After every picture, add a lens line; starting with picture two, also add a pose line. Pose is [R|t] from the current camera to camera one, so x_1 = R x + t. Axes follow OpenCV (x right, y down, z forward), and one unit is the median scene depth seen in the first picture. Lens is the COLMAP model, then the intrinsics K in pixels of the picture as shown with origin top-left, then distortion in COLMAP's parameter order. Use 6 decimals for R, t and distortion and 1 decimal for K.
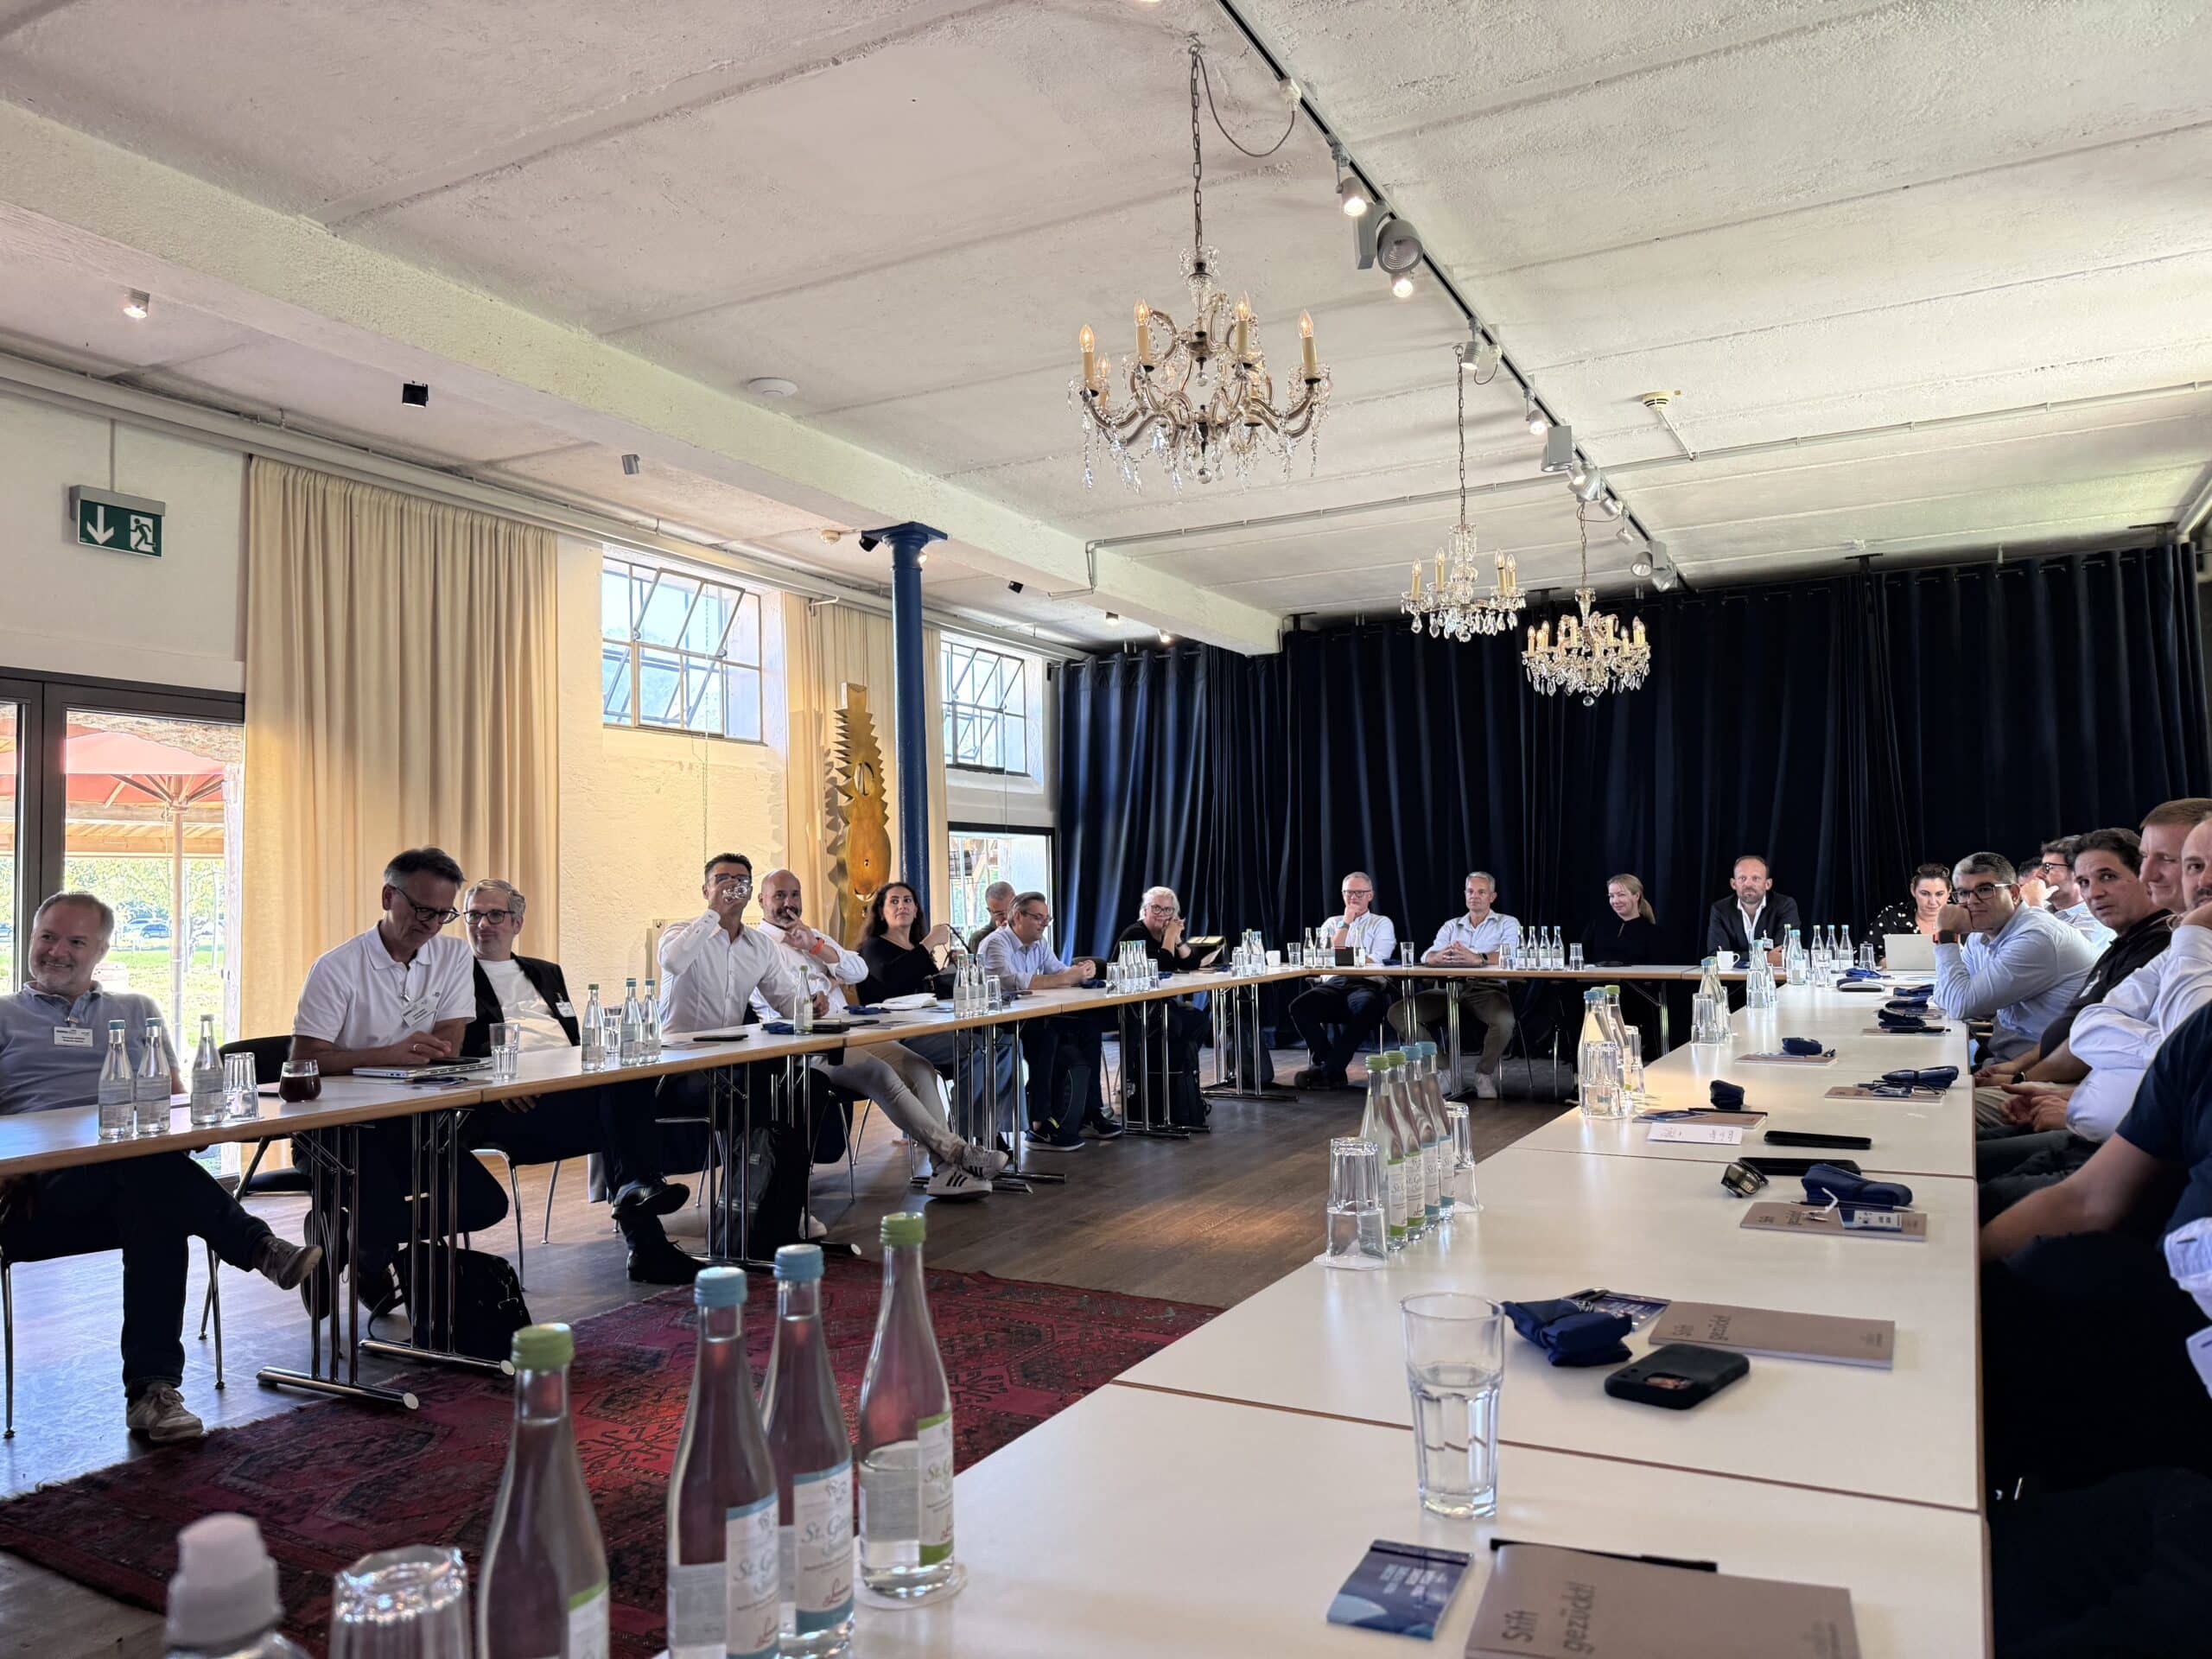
lens RADIAL K [[1572.0, 0, 1107.4], [0, 1572.0, 836.3], [0, 0, 1]] dist [0.008223, -0.001384]
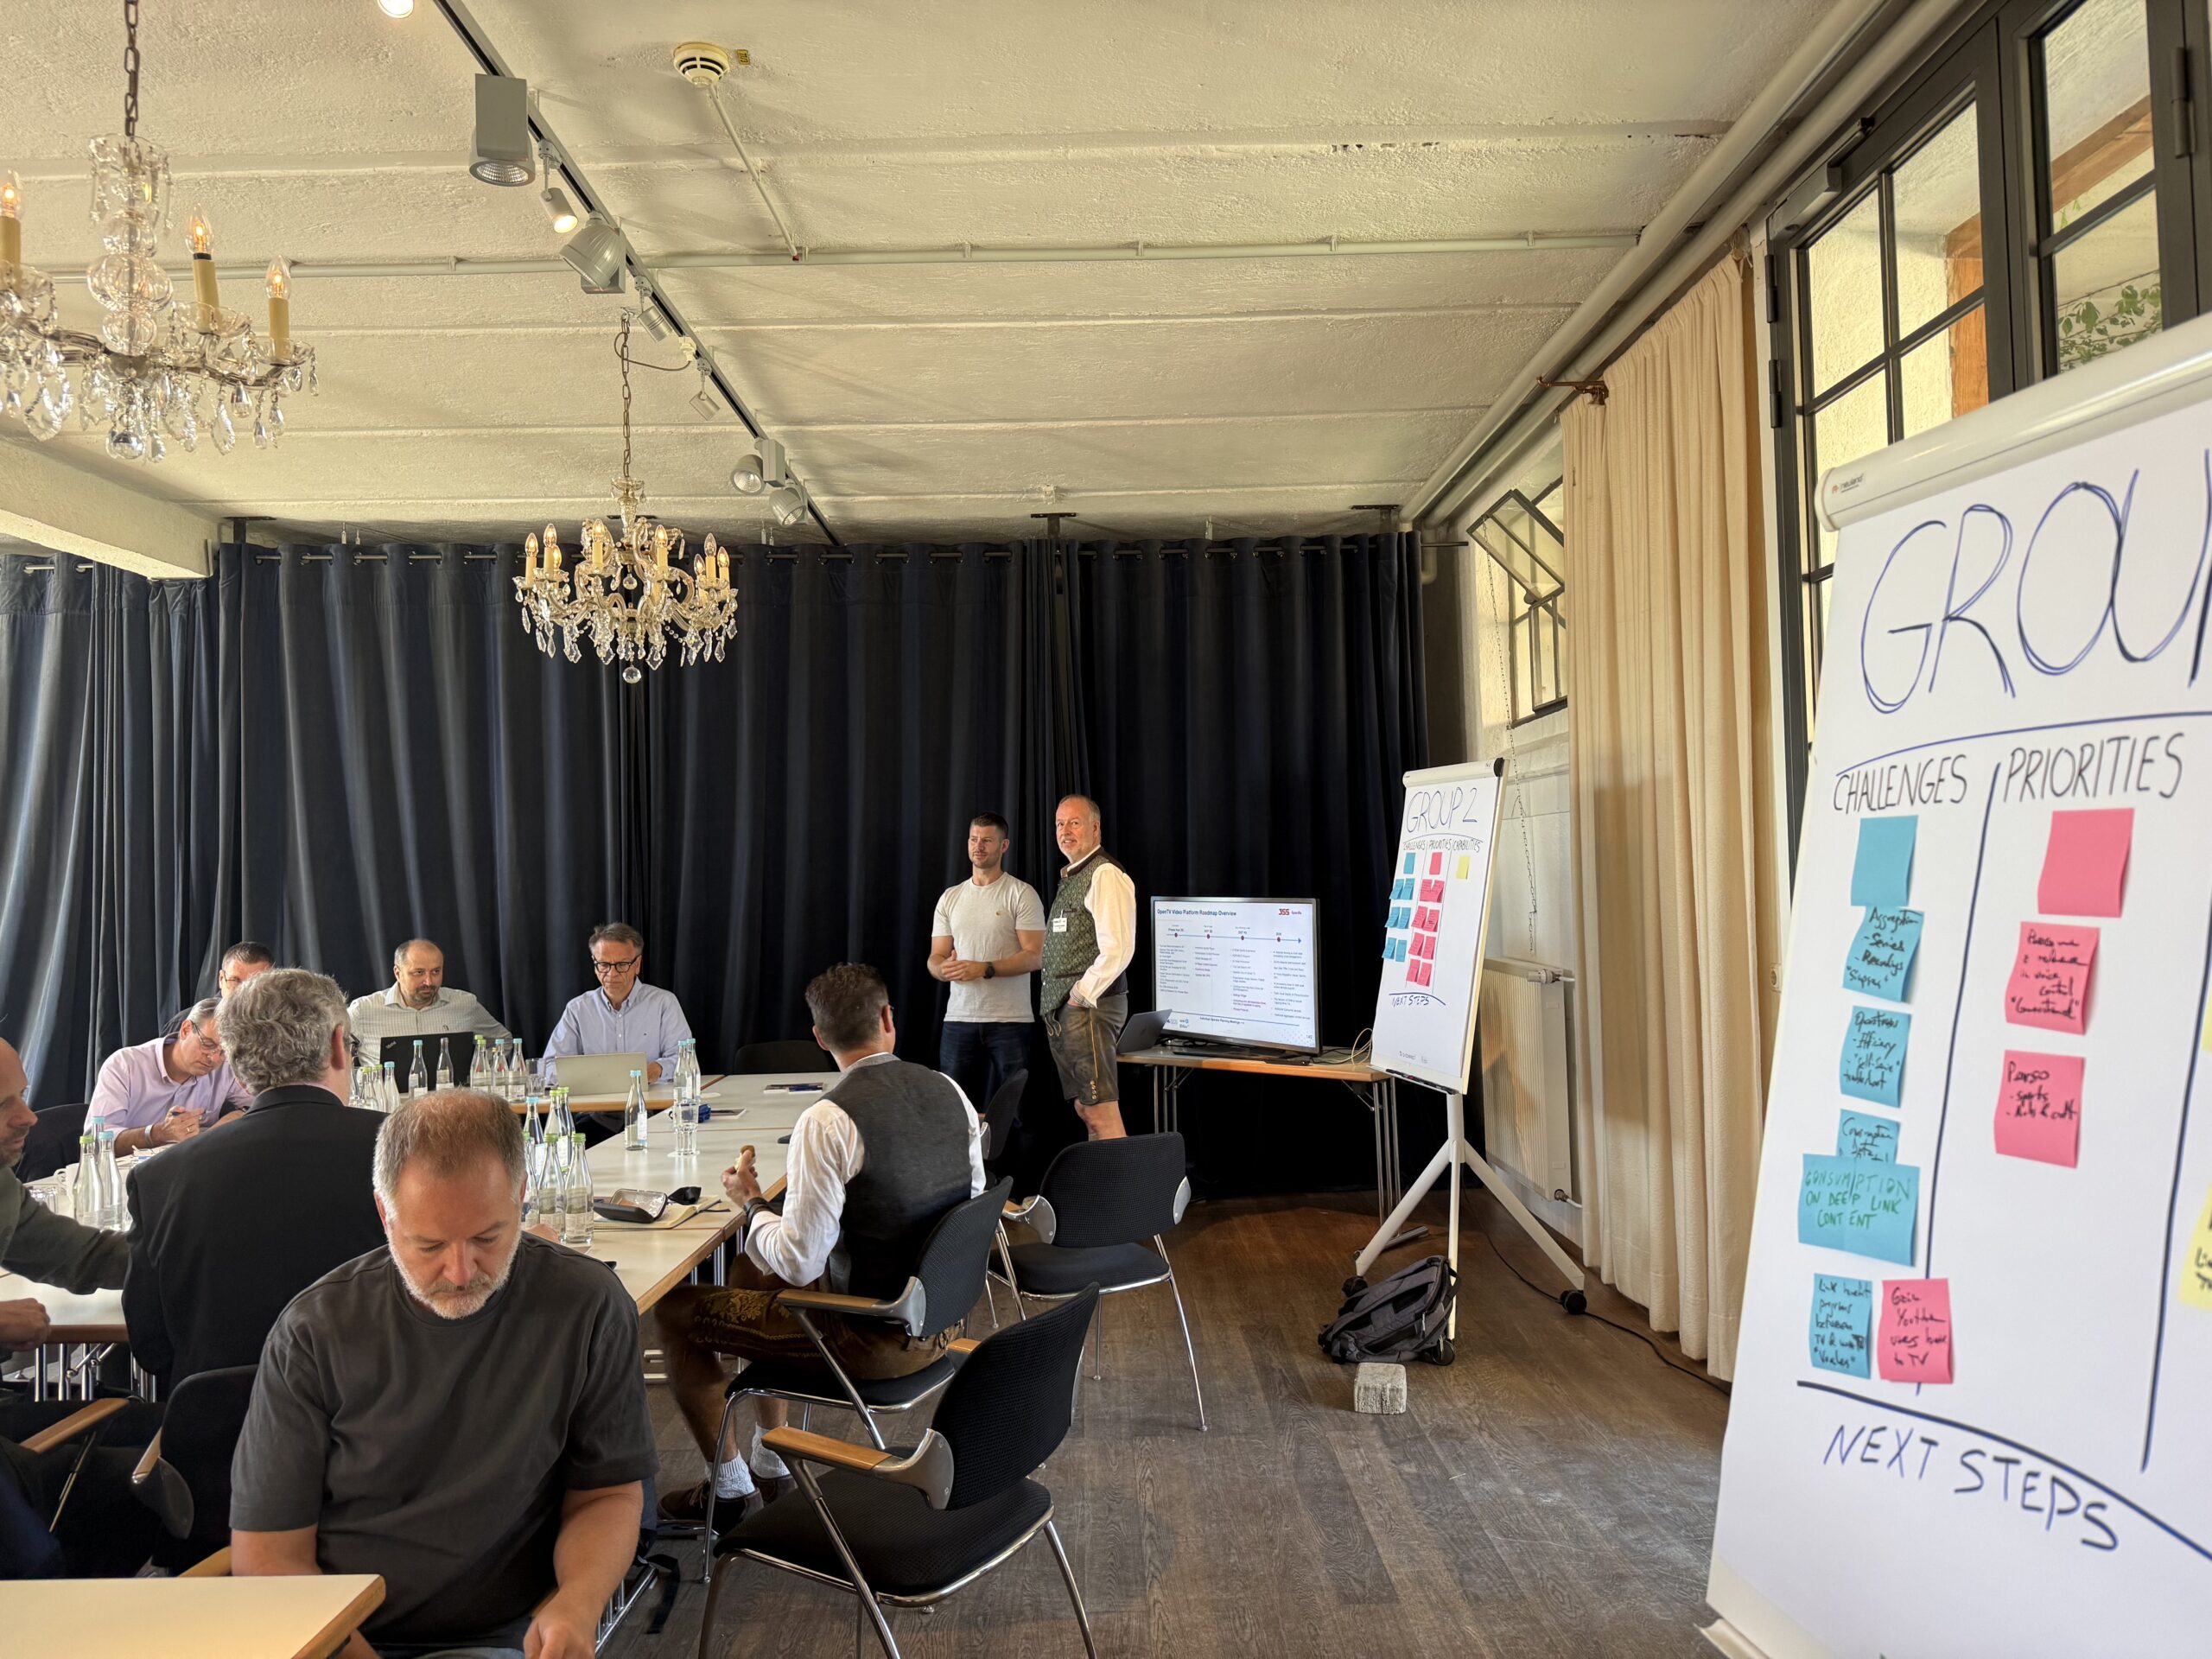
lens RADIAL K [[1572.0, 0, 1100.8], [0, 1572.0, 824.5], [0, 0, 1]] dist [0.008223, -0.001384]
pose [[0.881479, 0.022779, 0.471673, 0.192597], [-0.020482, 0.999740, -0.010003, -0.029091], [-0.471778, -0.000843, 0.881717, 0.418801]]
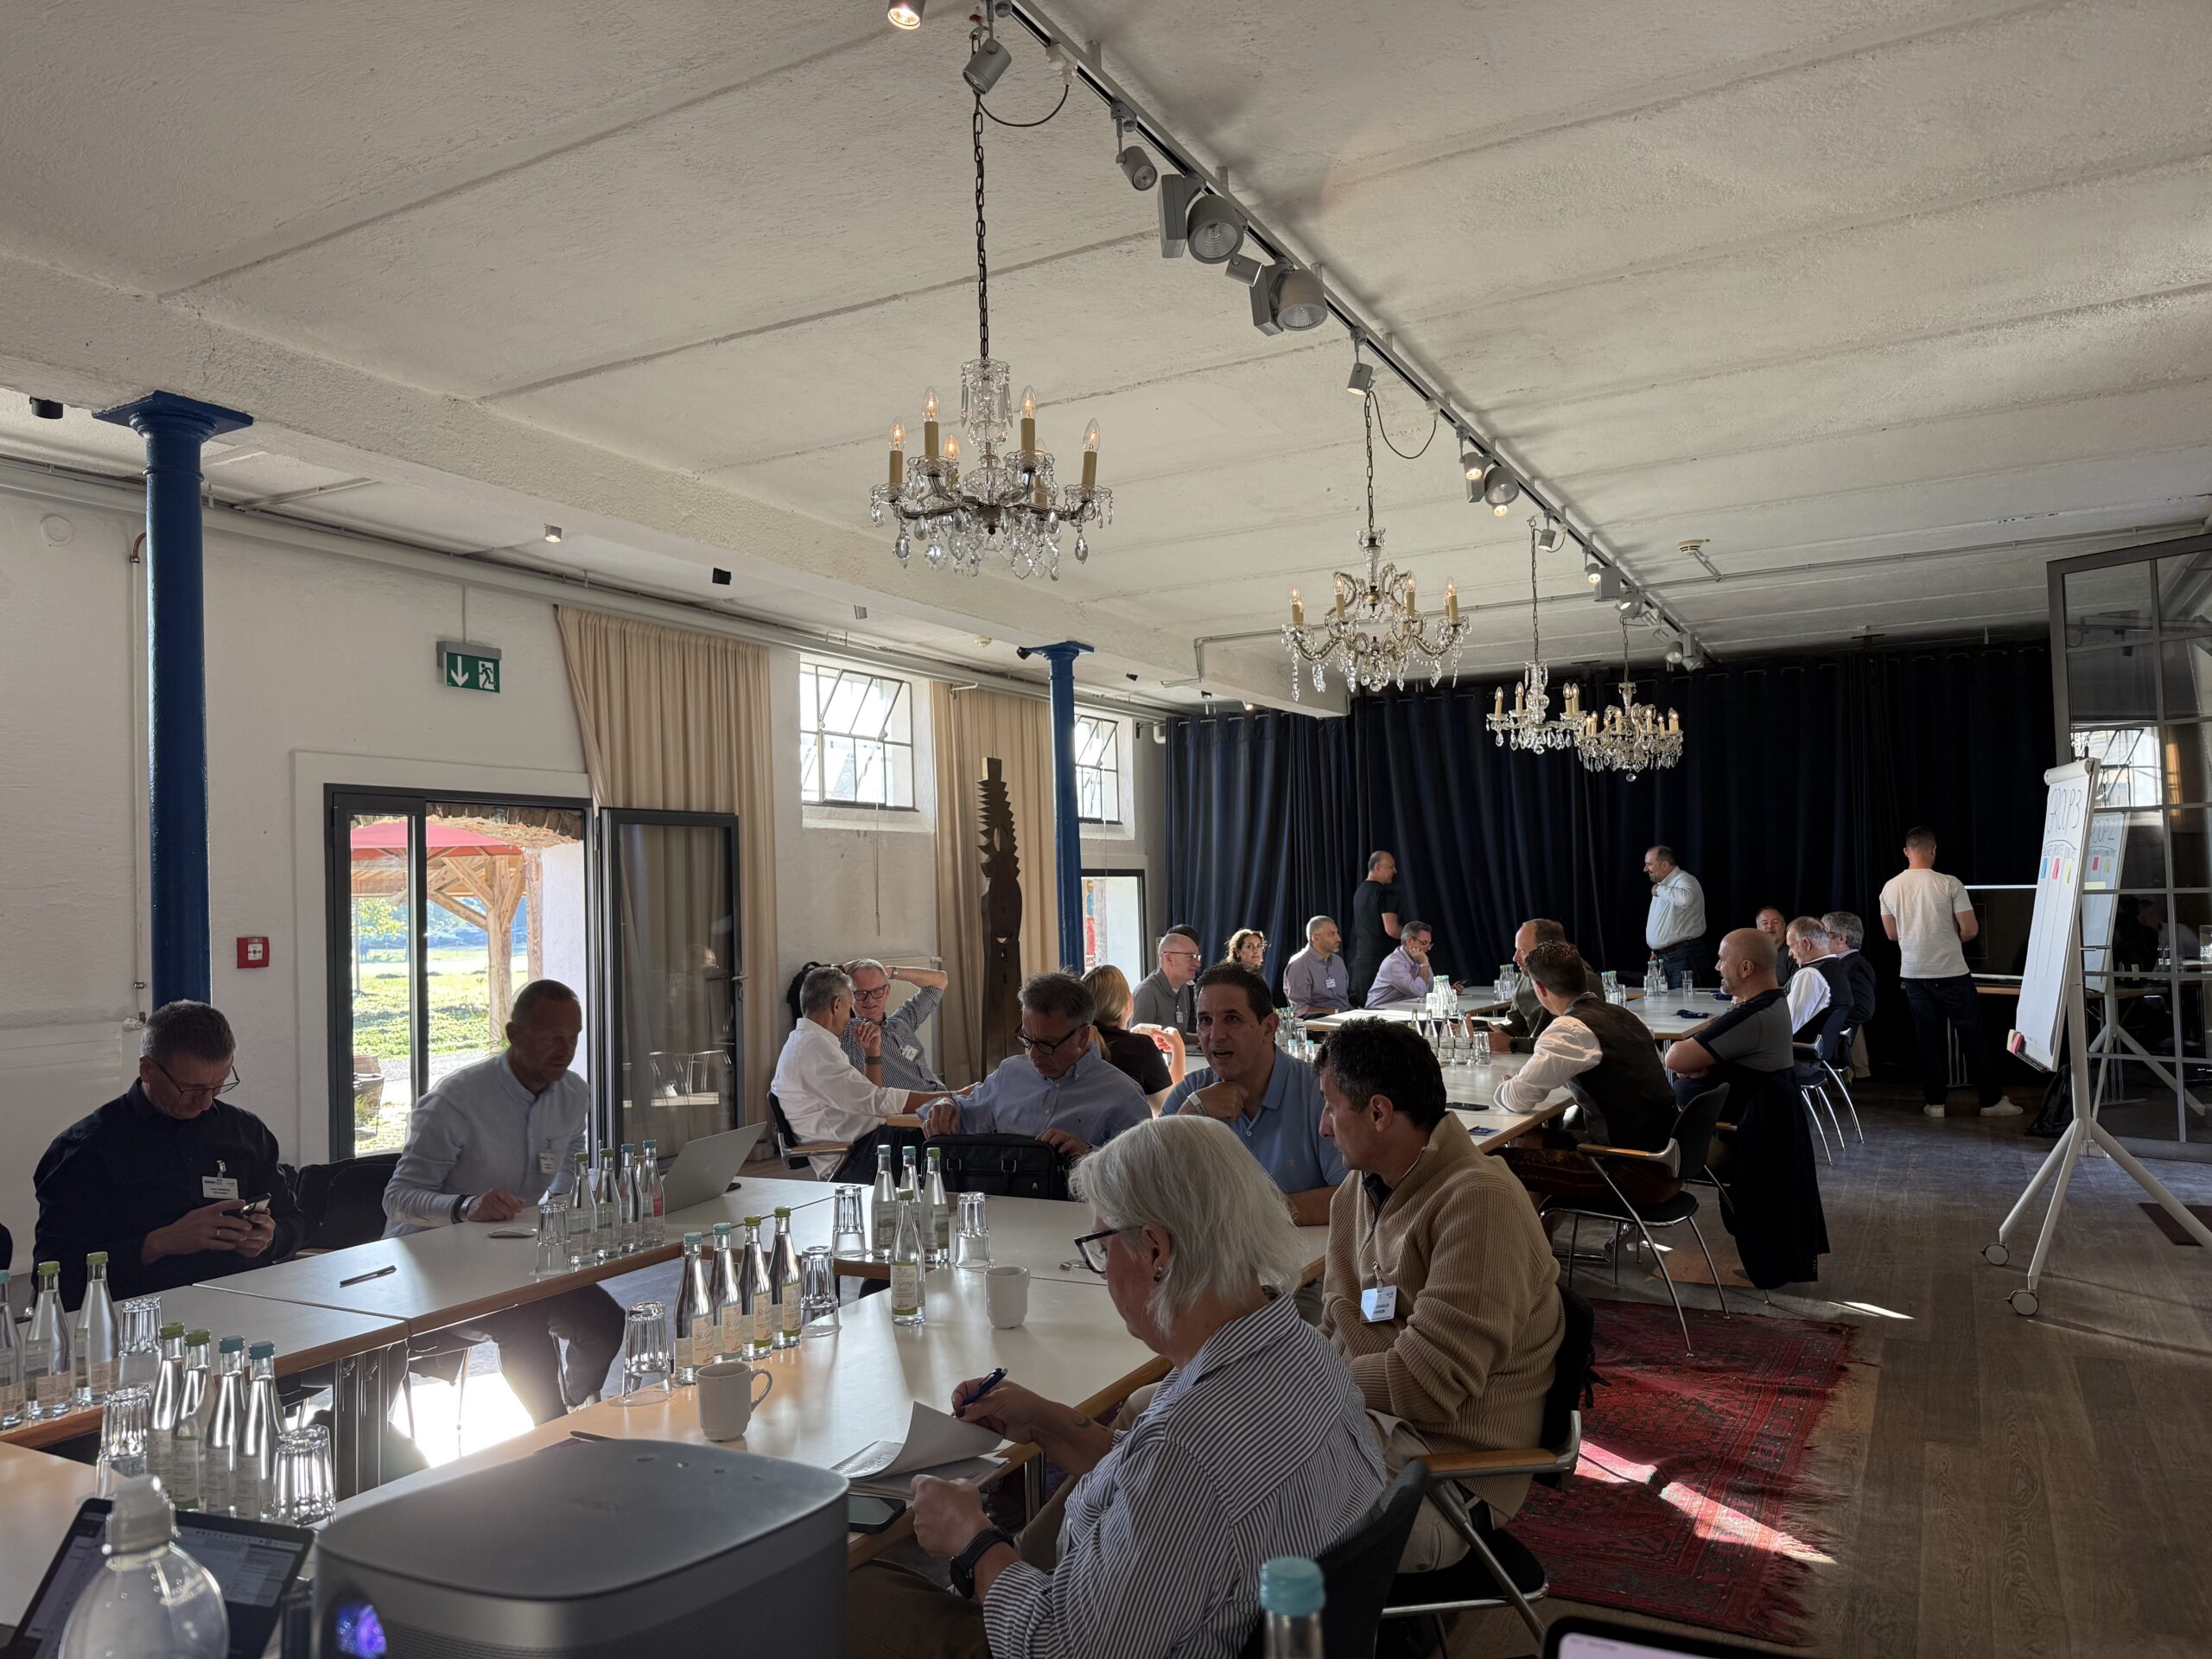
lens RADIAL K [[1572.0, 0, 1097.2], [0, 1572.0, 810.1], [0, 0, 1]] dist [0.008223, -0.001384]
pose [[0.999800, -0.008683, -0.018039, -0.075787], [0.008320, 0.999763, -0.020122, -0.040969], [0.018209, 0.019968, 0.999635, -0.193502]]
